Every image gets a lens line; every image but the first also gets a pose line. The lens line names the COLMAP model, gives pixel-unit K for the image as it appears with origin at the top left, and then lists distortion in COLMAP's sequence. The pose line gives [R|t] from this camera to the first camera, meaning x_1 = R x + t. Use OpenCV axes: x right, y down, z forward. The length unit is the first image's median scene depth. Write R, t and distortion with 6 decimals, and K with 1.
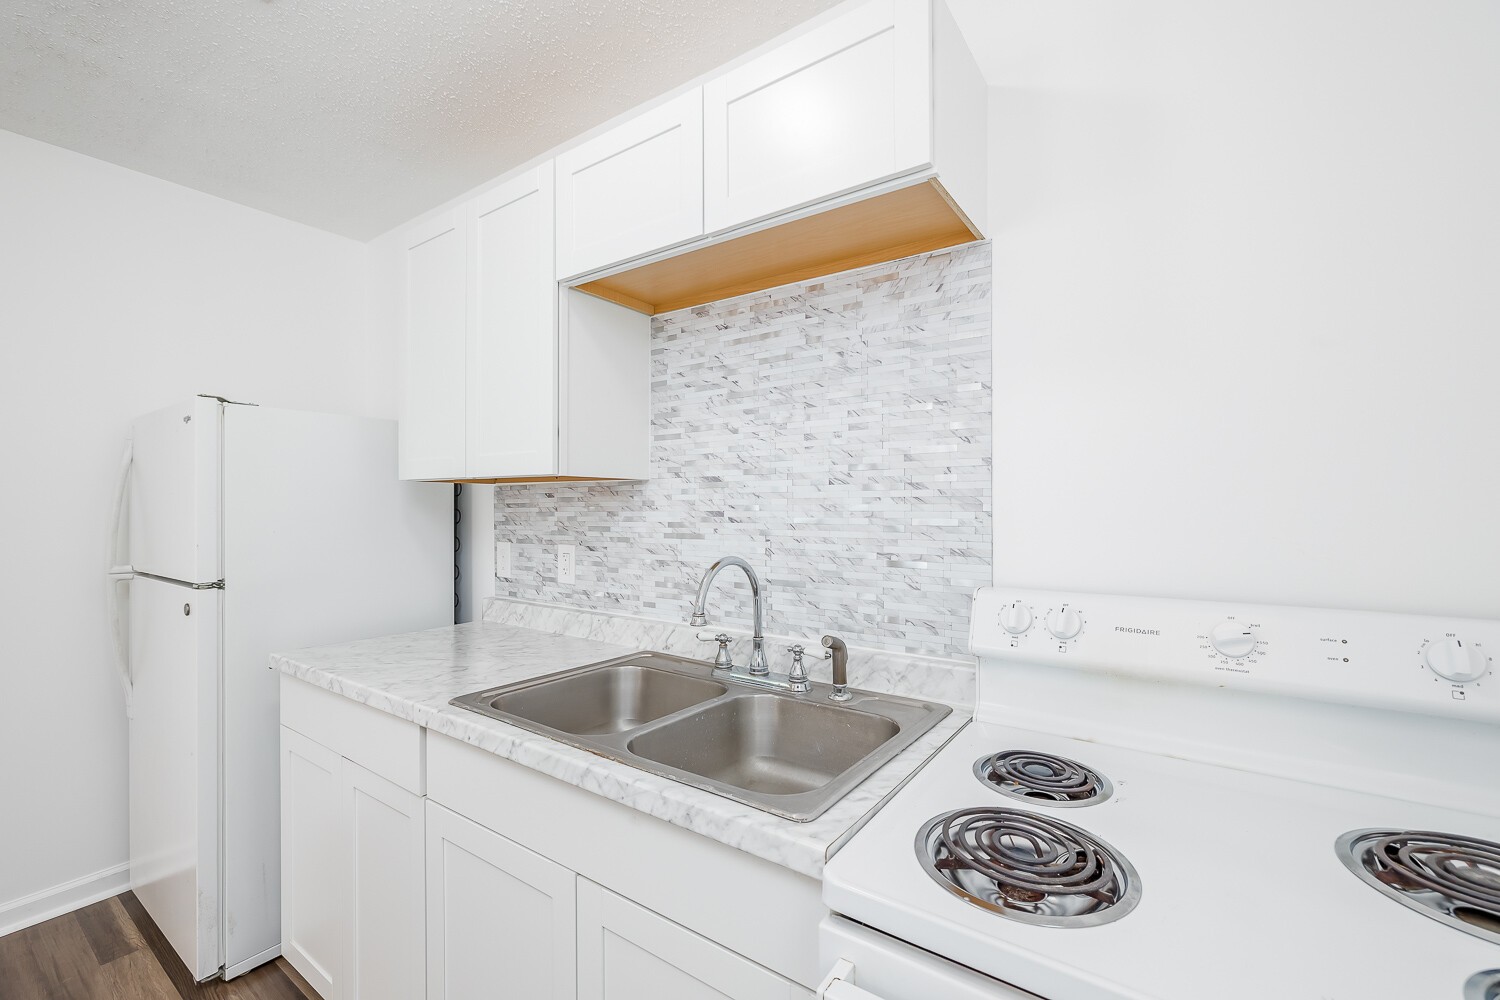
lens RADIAL K [[629.0, 0, 751.2], [0, 629.0, 503.8], [0, 0, 1]] dist [0.000291, 0.000176]
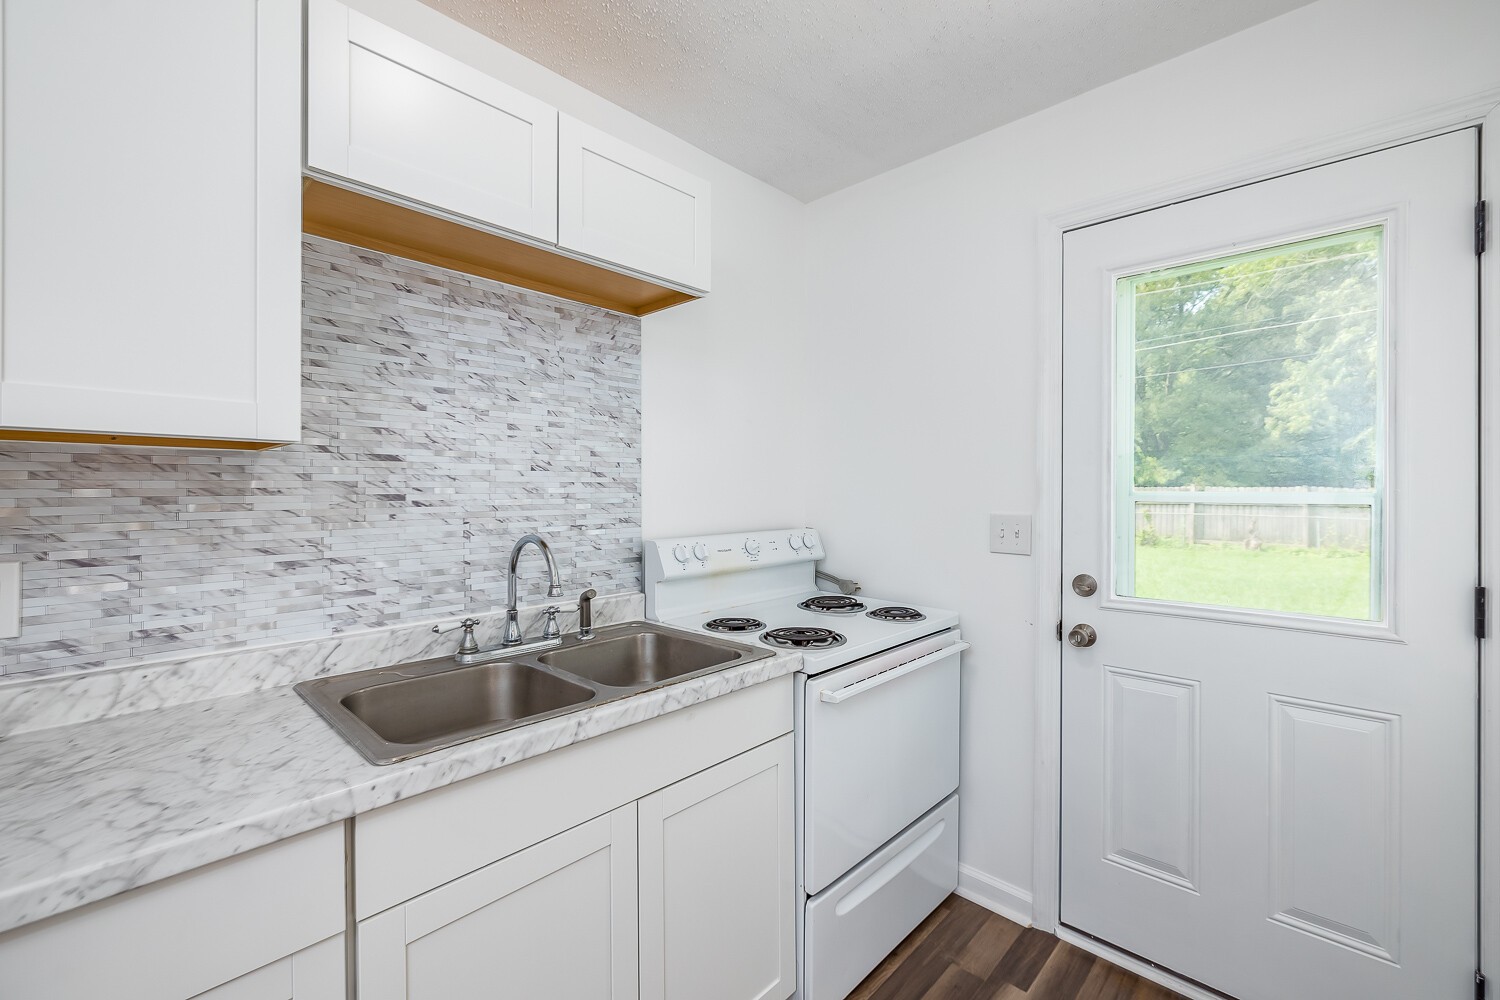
lens RADIAL K [[639.2, 0, 771.5], [0, 639.2, 493.4], [0, 0, 1]] dist [-0.000196, 0.000427]
pose [[0.120027, -0.002828, 0.992767, -0.946033], [-0.002499, 0.999992, 0.003150, 0.006526], [-0.992767, -0.002859, 0.120019, 0.396286]]
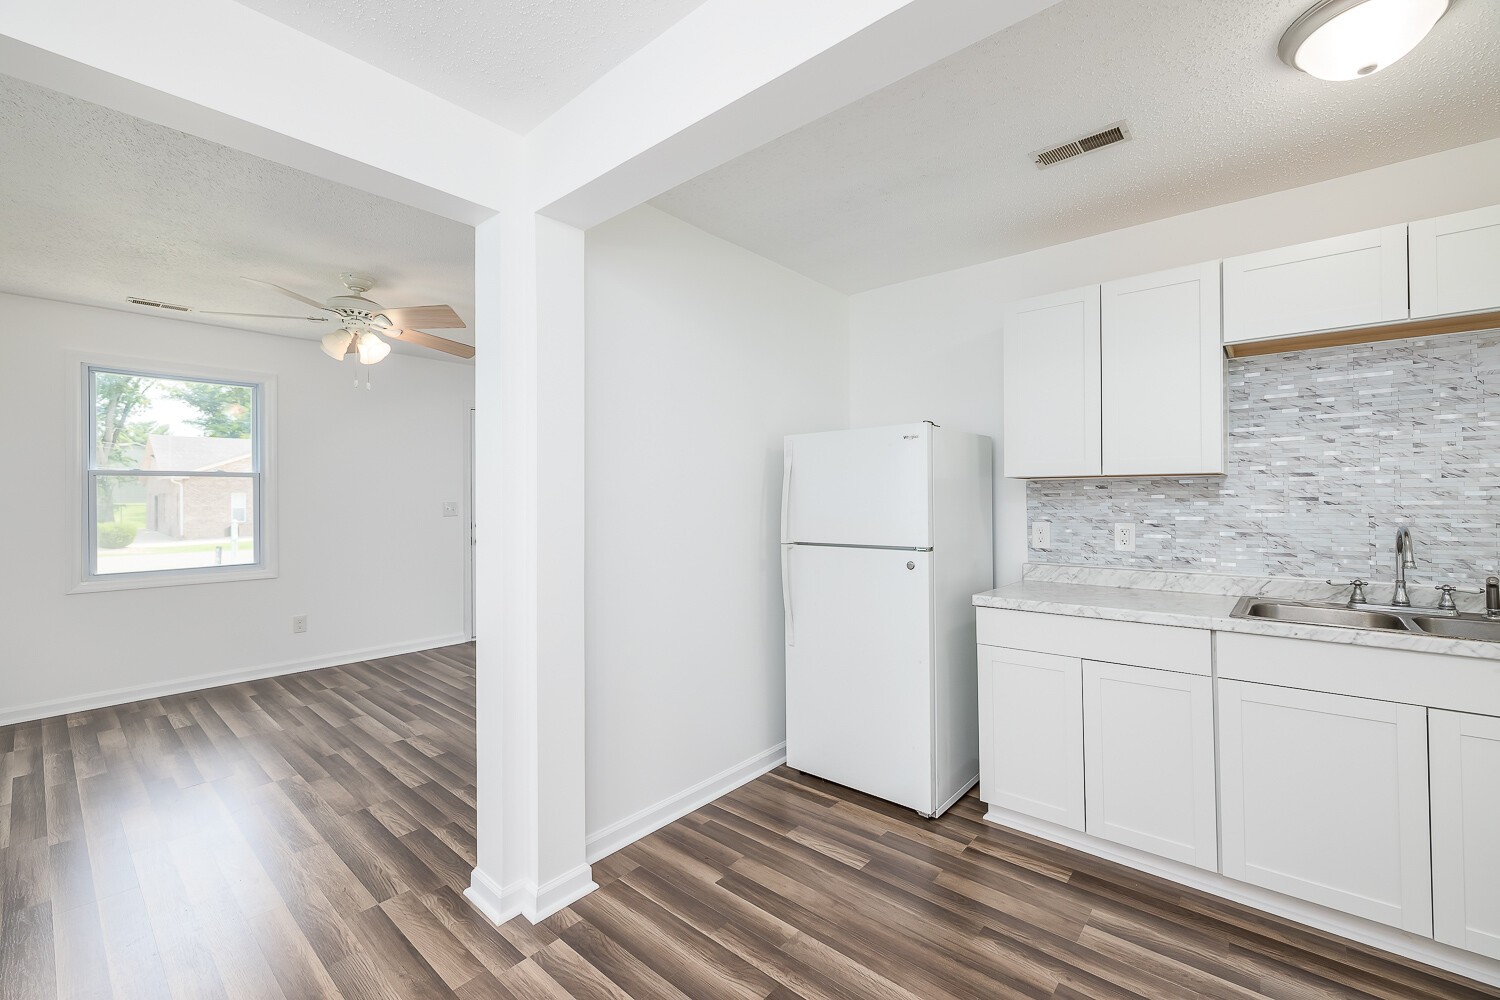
lens RADIAL K [[616.6, 0, 752.8], [0, 616.6, 493.3], [0, 0, 1]] dist [-0.000816, 0.000219]
pose [[0.996695, -0.006537, -0.080974, -1.288856], [0.006079, 0.999964, -0.005906, 0.004211], [0.081009, 0.005394, 0.996699, -0.529356]]
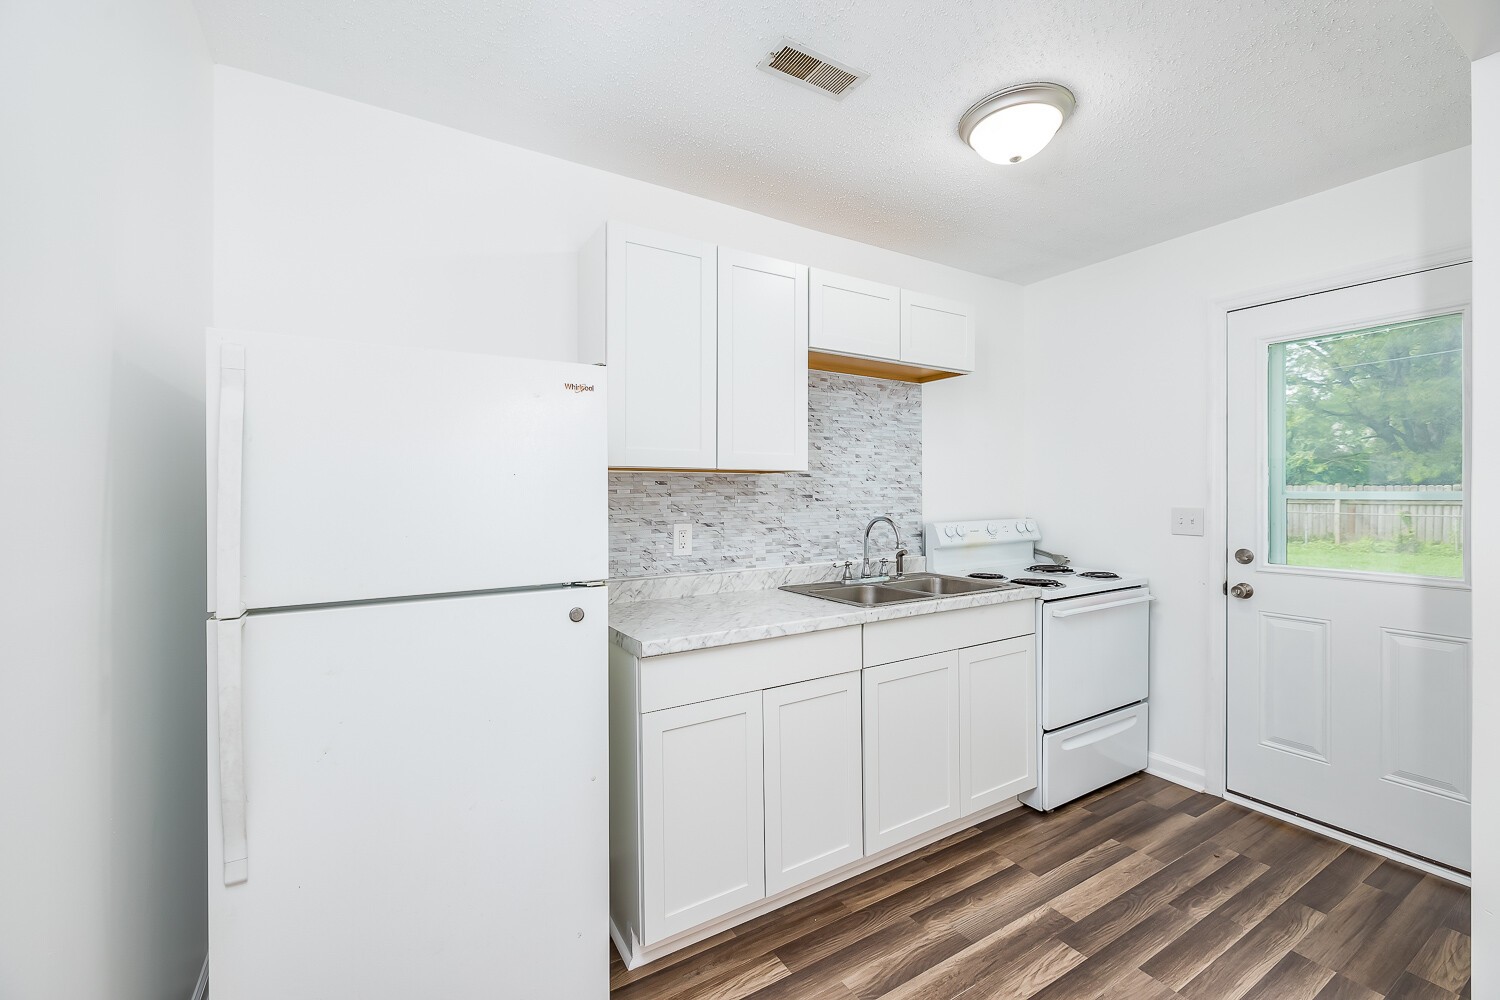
lens RADIAL K [[622.9, 0, 767.8], [0, 622.9, 494.6], [0, 0, 1]] dist [0.000271, 0.000148]
pose [[0.389362, -0.003682, 0.921078, -1.742715], [0.001622, 0.999993, 0.003312, 0.006262], [-0.921083, 0.000204, 0.389365, 0.489088]]
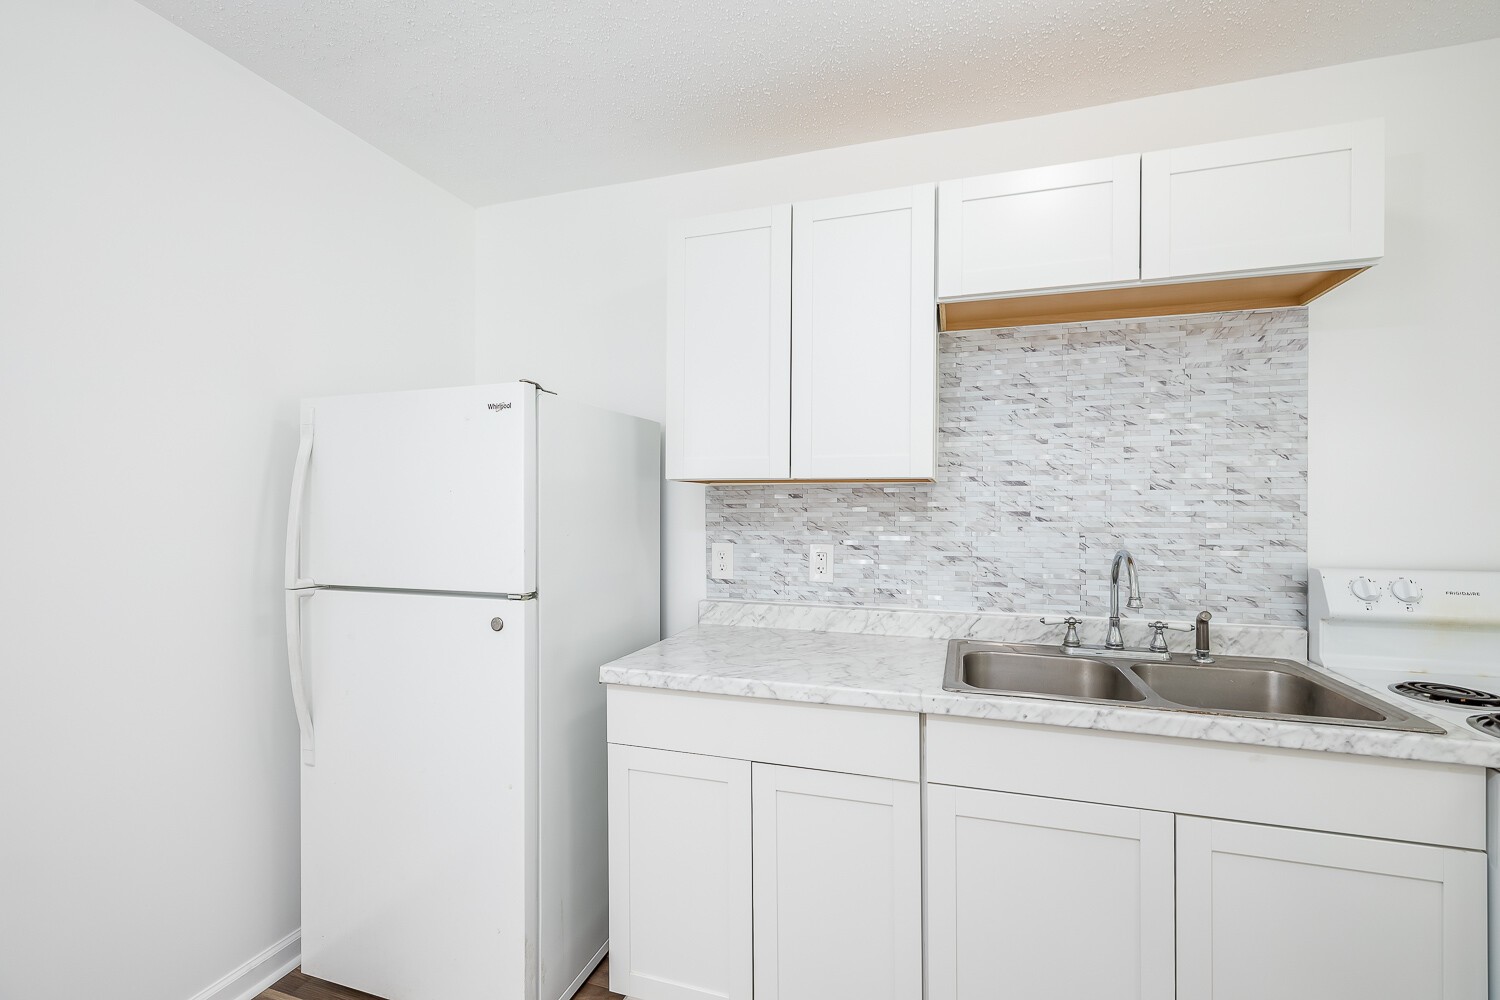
lens RADIAL K [[634.6, 0, 743.0], [0, 634.6, 508.6], [0, 0, 1]] dist [-0.000492, 0.000135]
pose [[0.954164, 0.000724, 0.299283, -0.942652], [-0.003010, 0.999970, 0.007177, -0.000390], [-0.299268, -0.007749, 0.954138, 0.063201]]
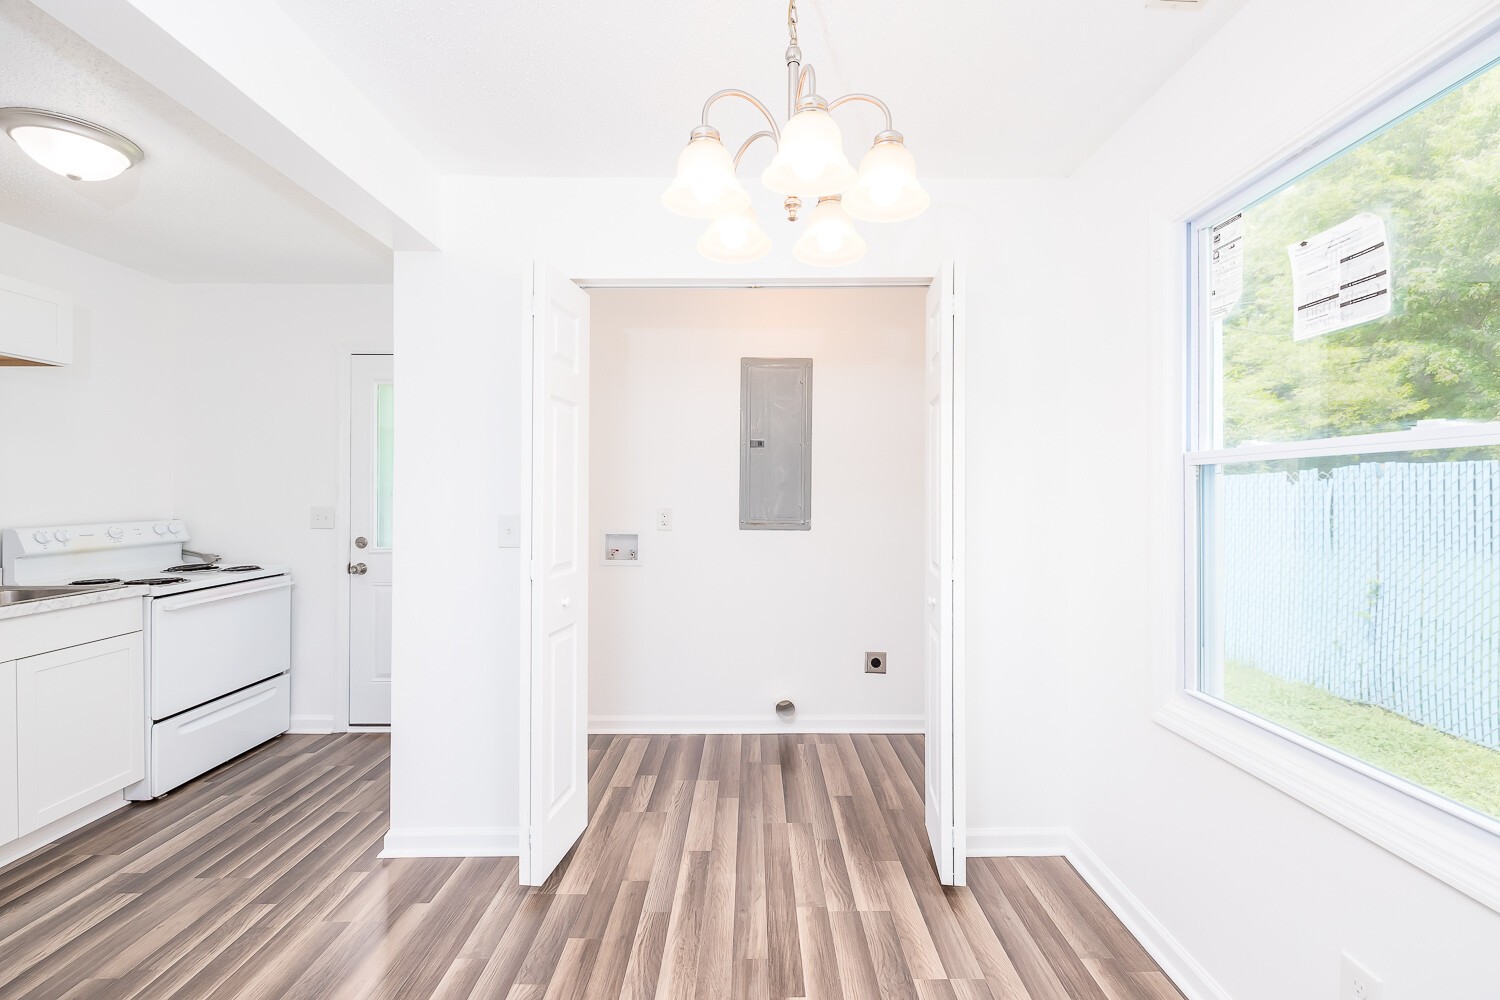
lens RADIAL K [[621.6, 0, 751.6], [0, 621.6, 489.8], [0, 0, 1]] dist [-0.000538, -0.000194]
pose [[-0.579169, 0.000848, 0.815207, -2.303320], [-0.002653, 0.999992, -0.002925, -0.004191], [-0.815203, -0.003857, -0.579162, 0.107266]]
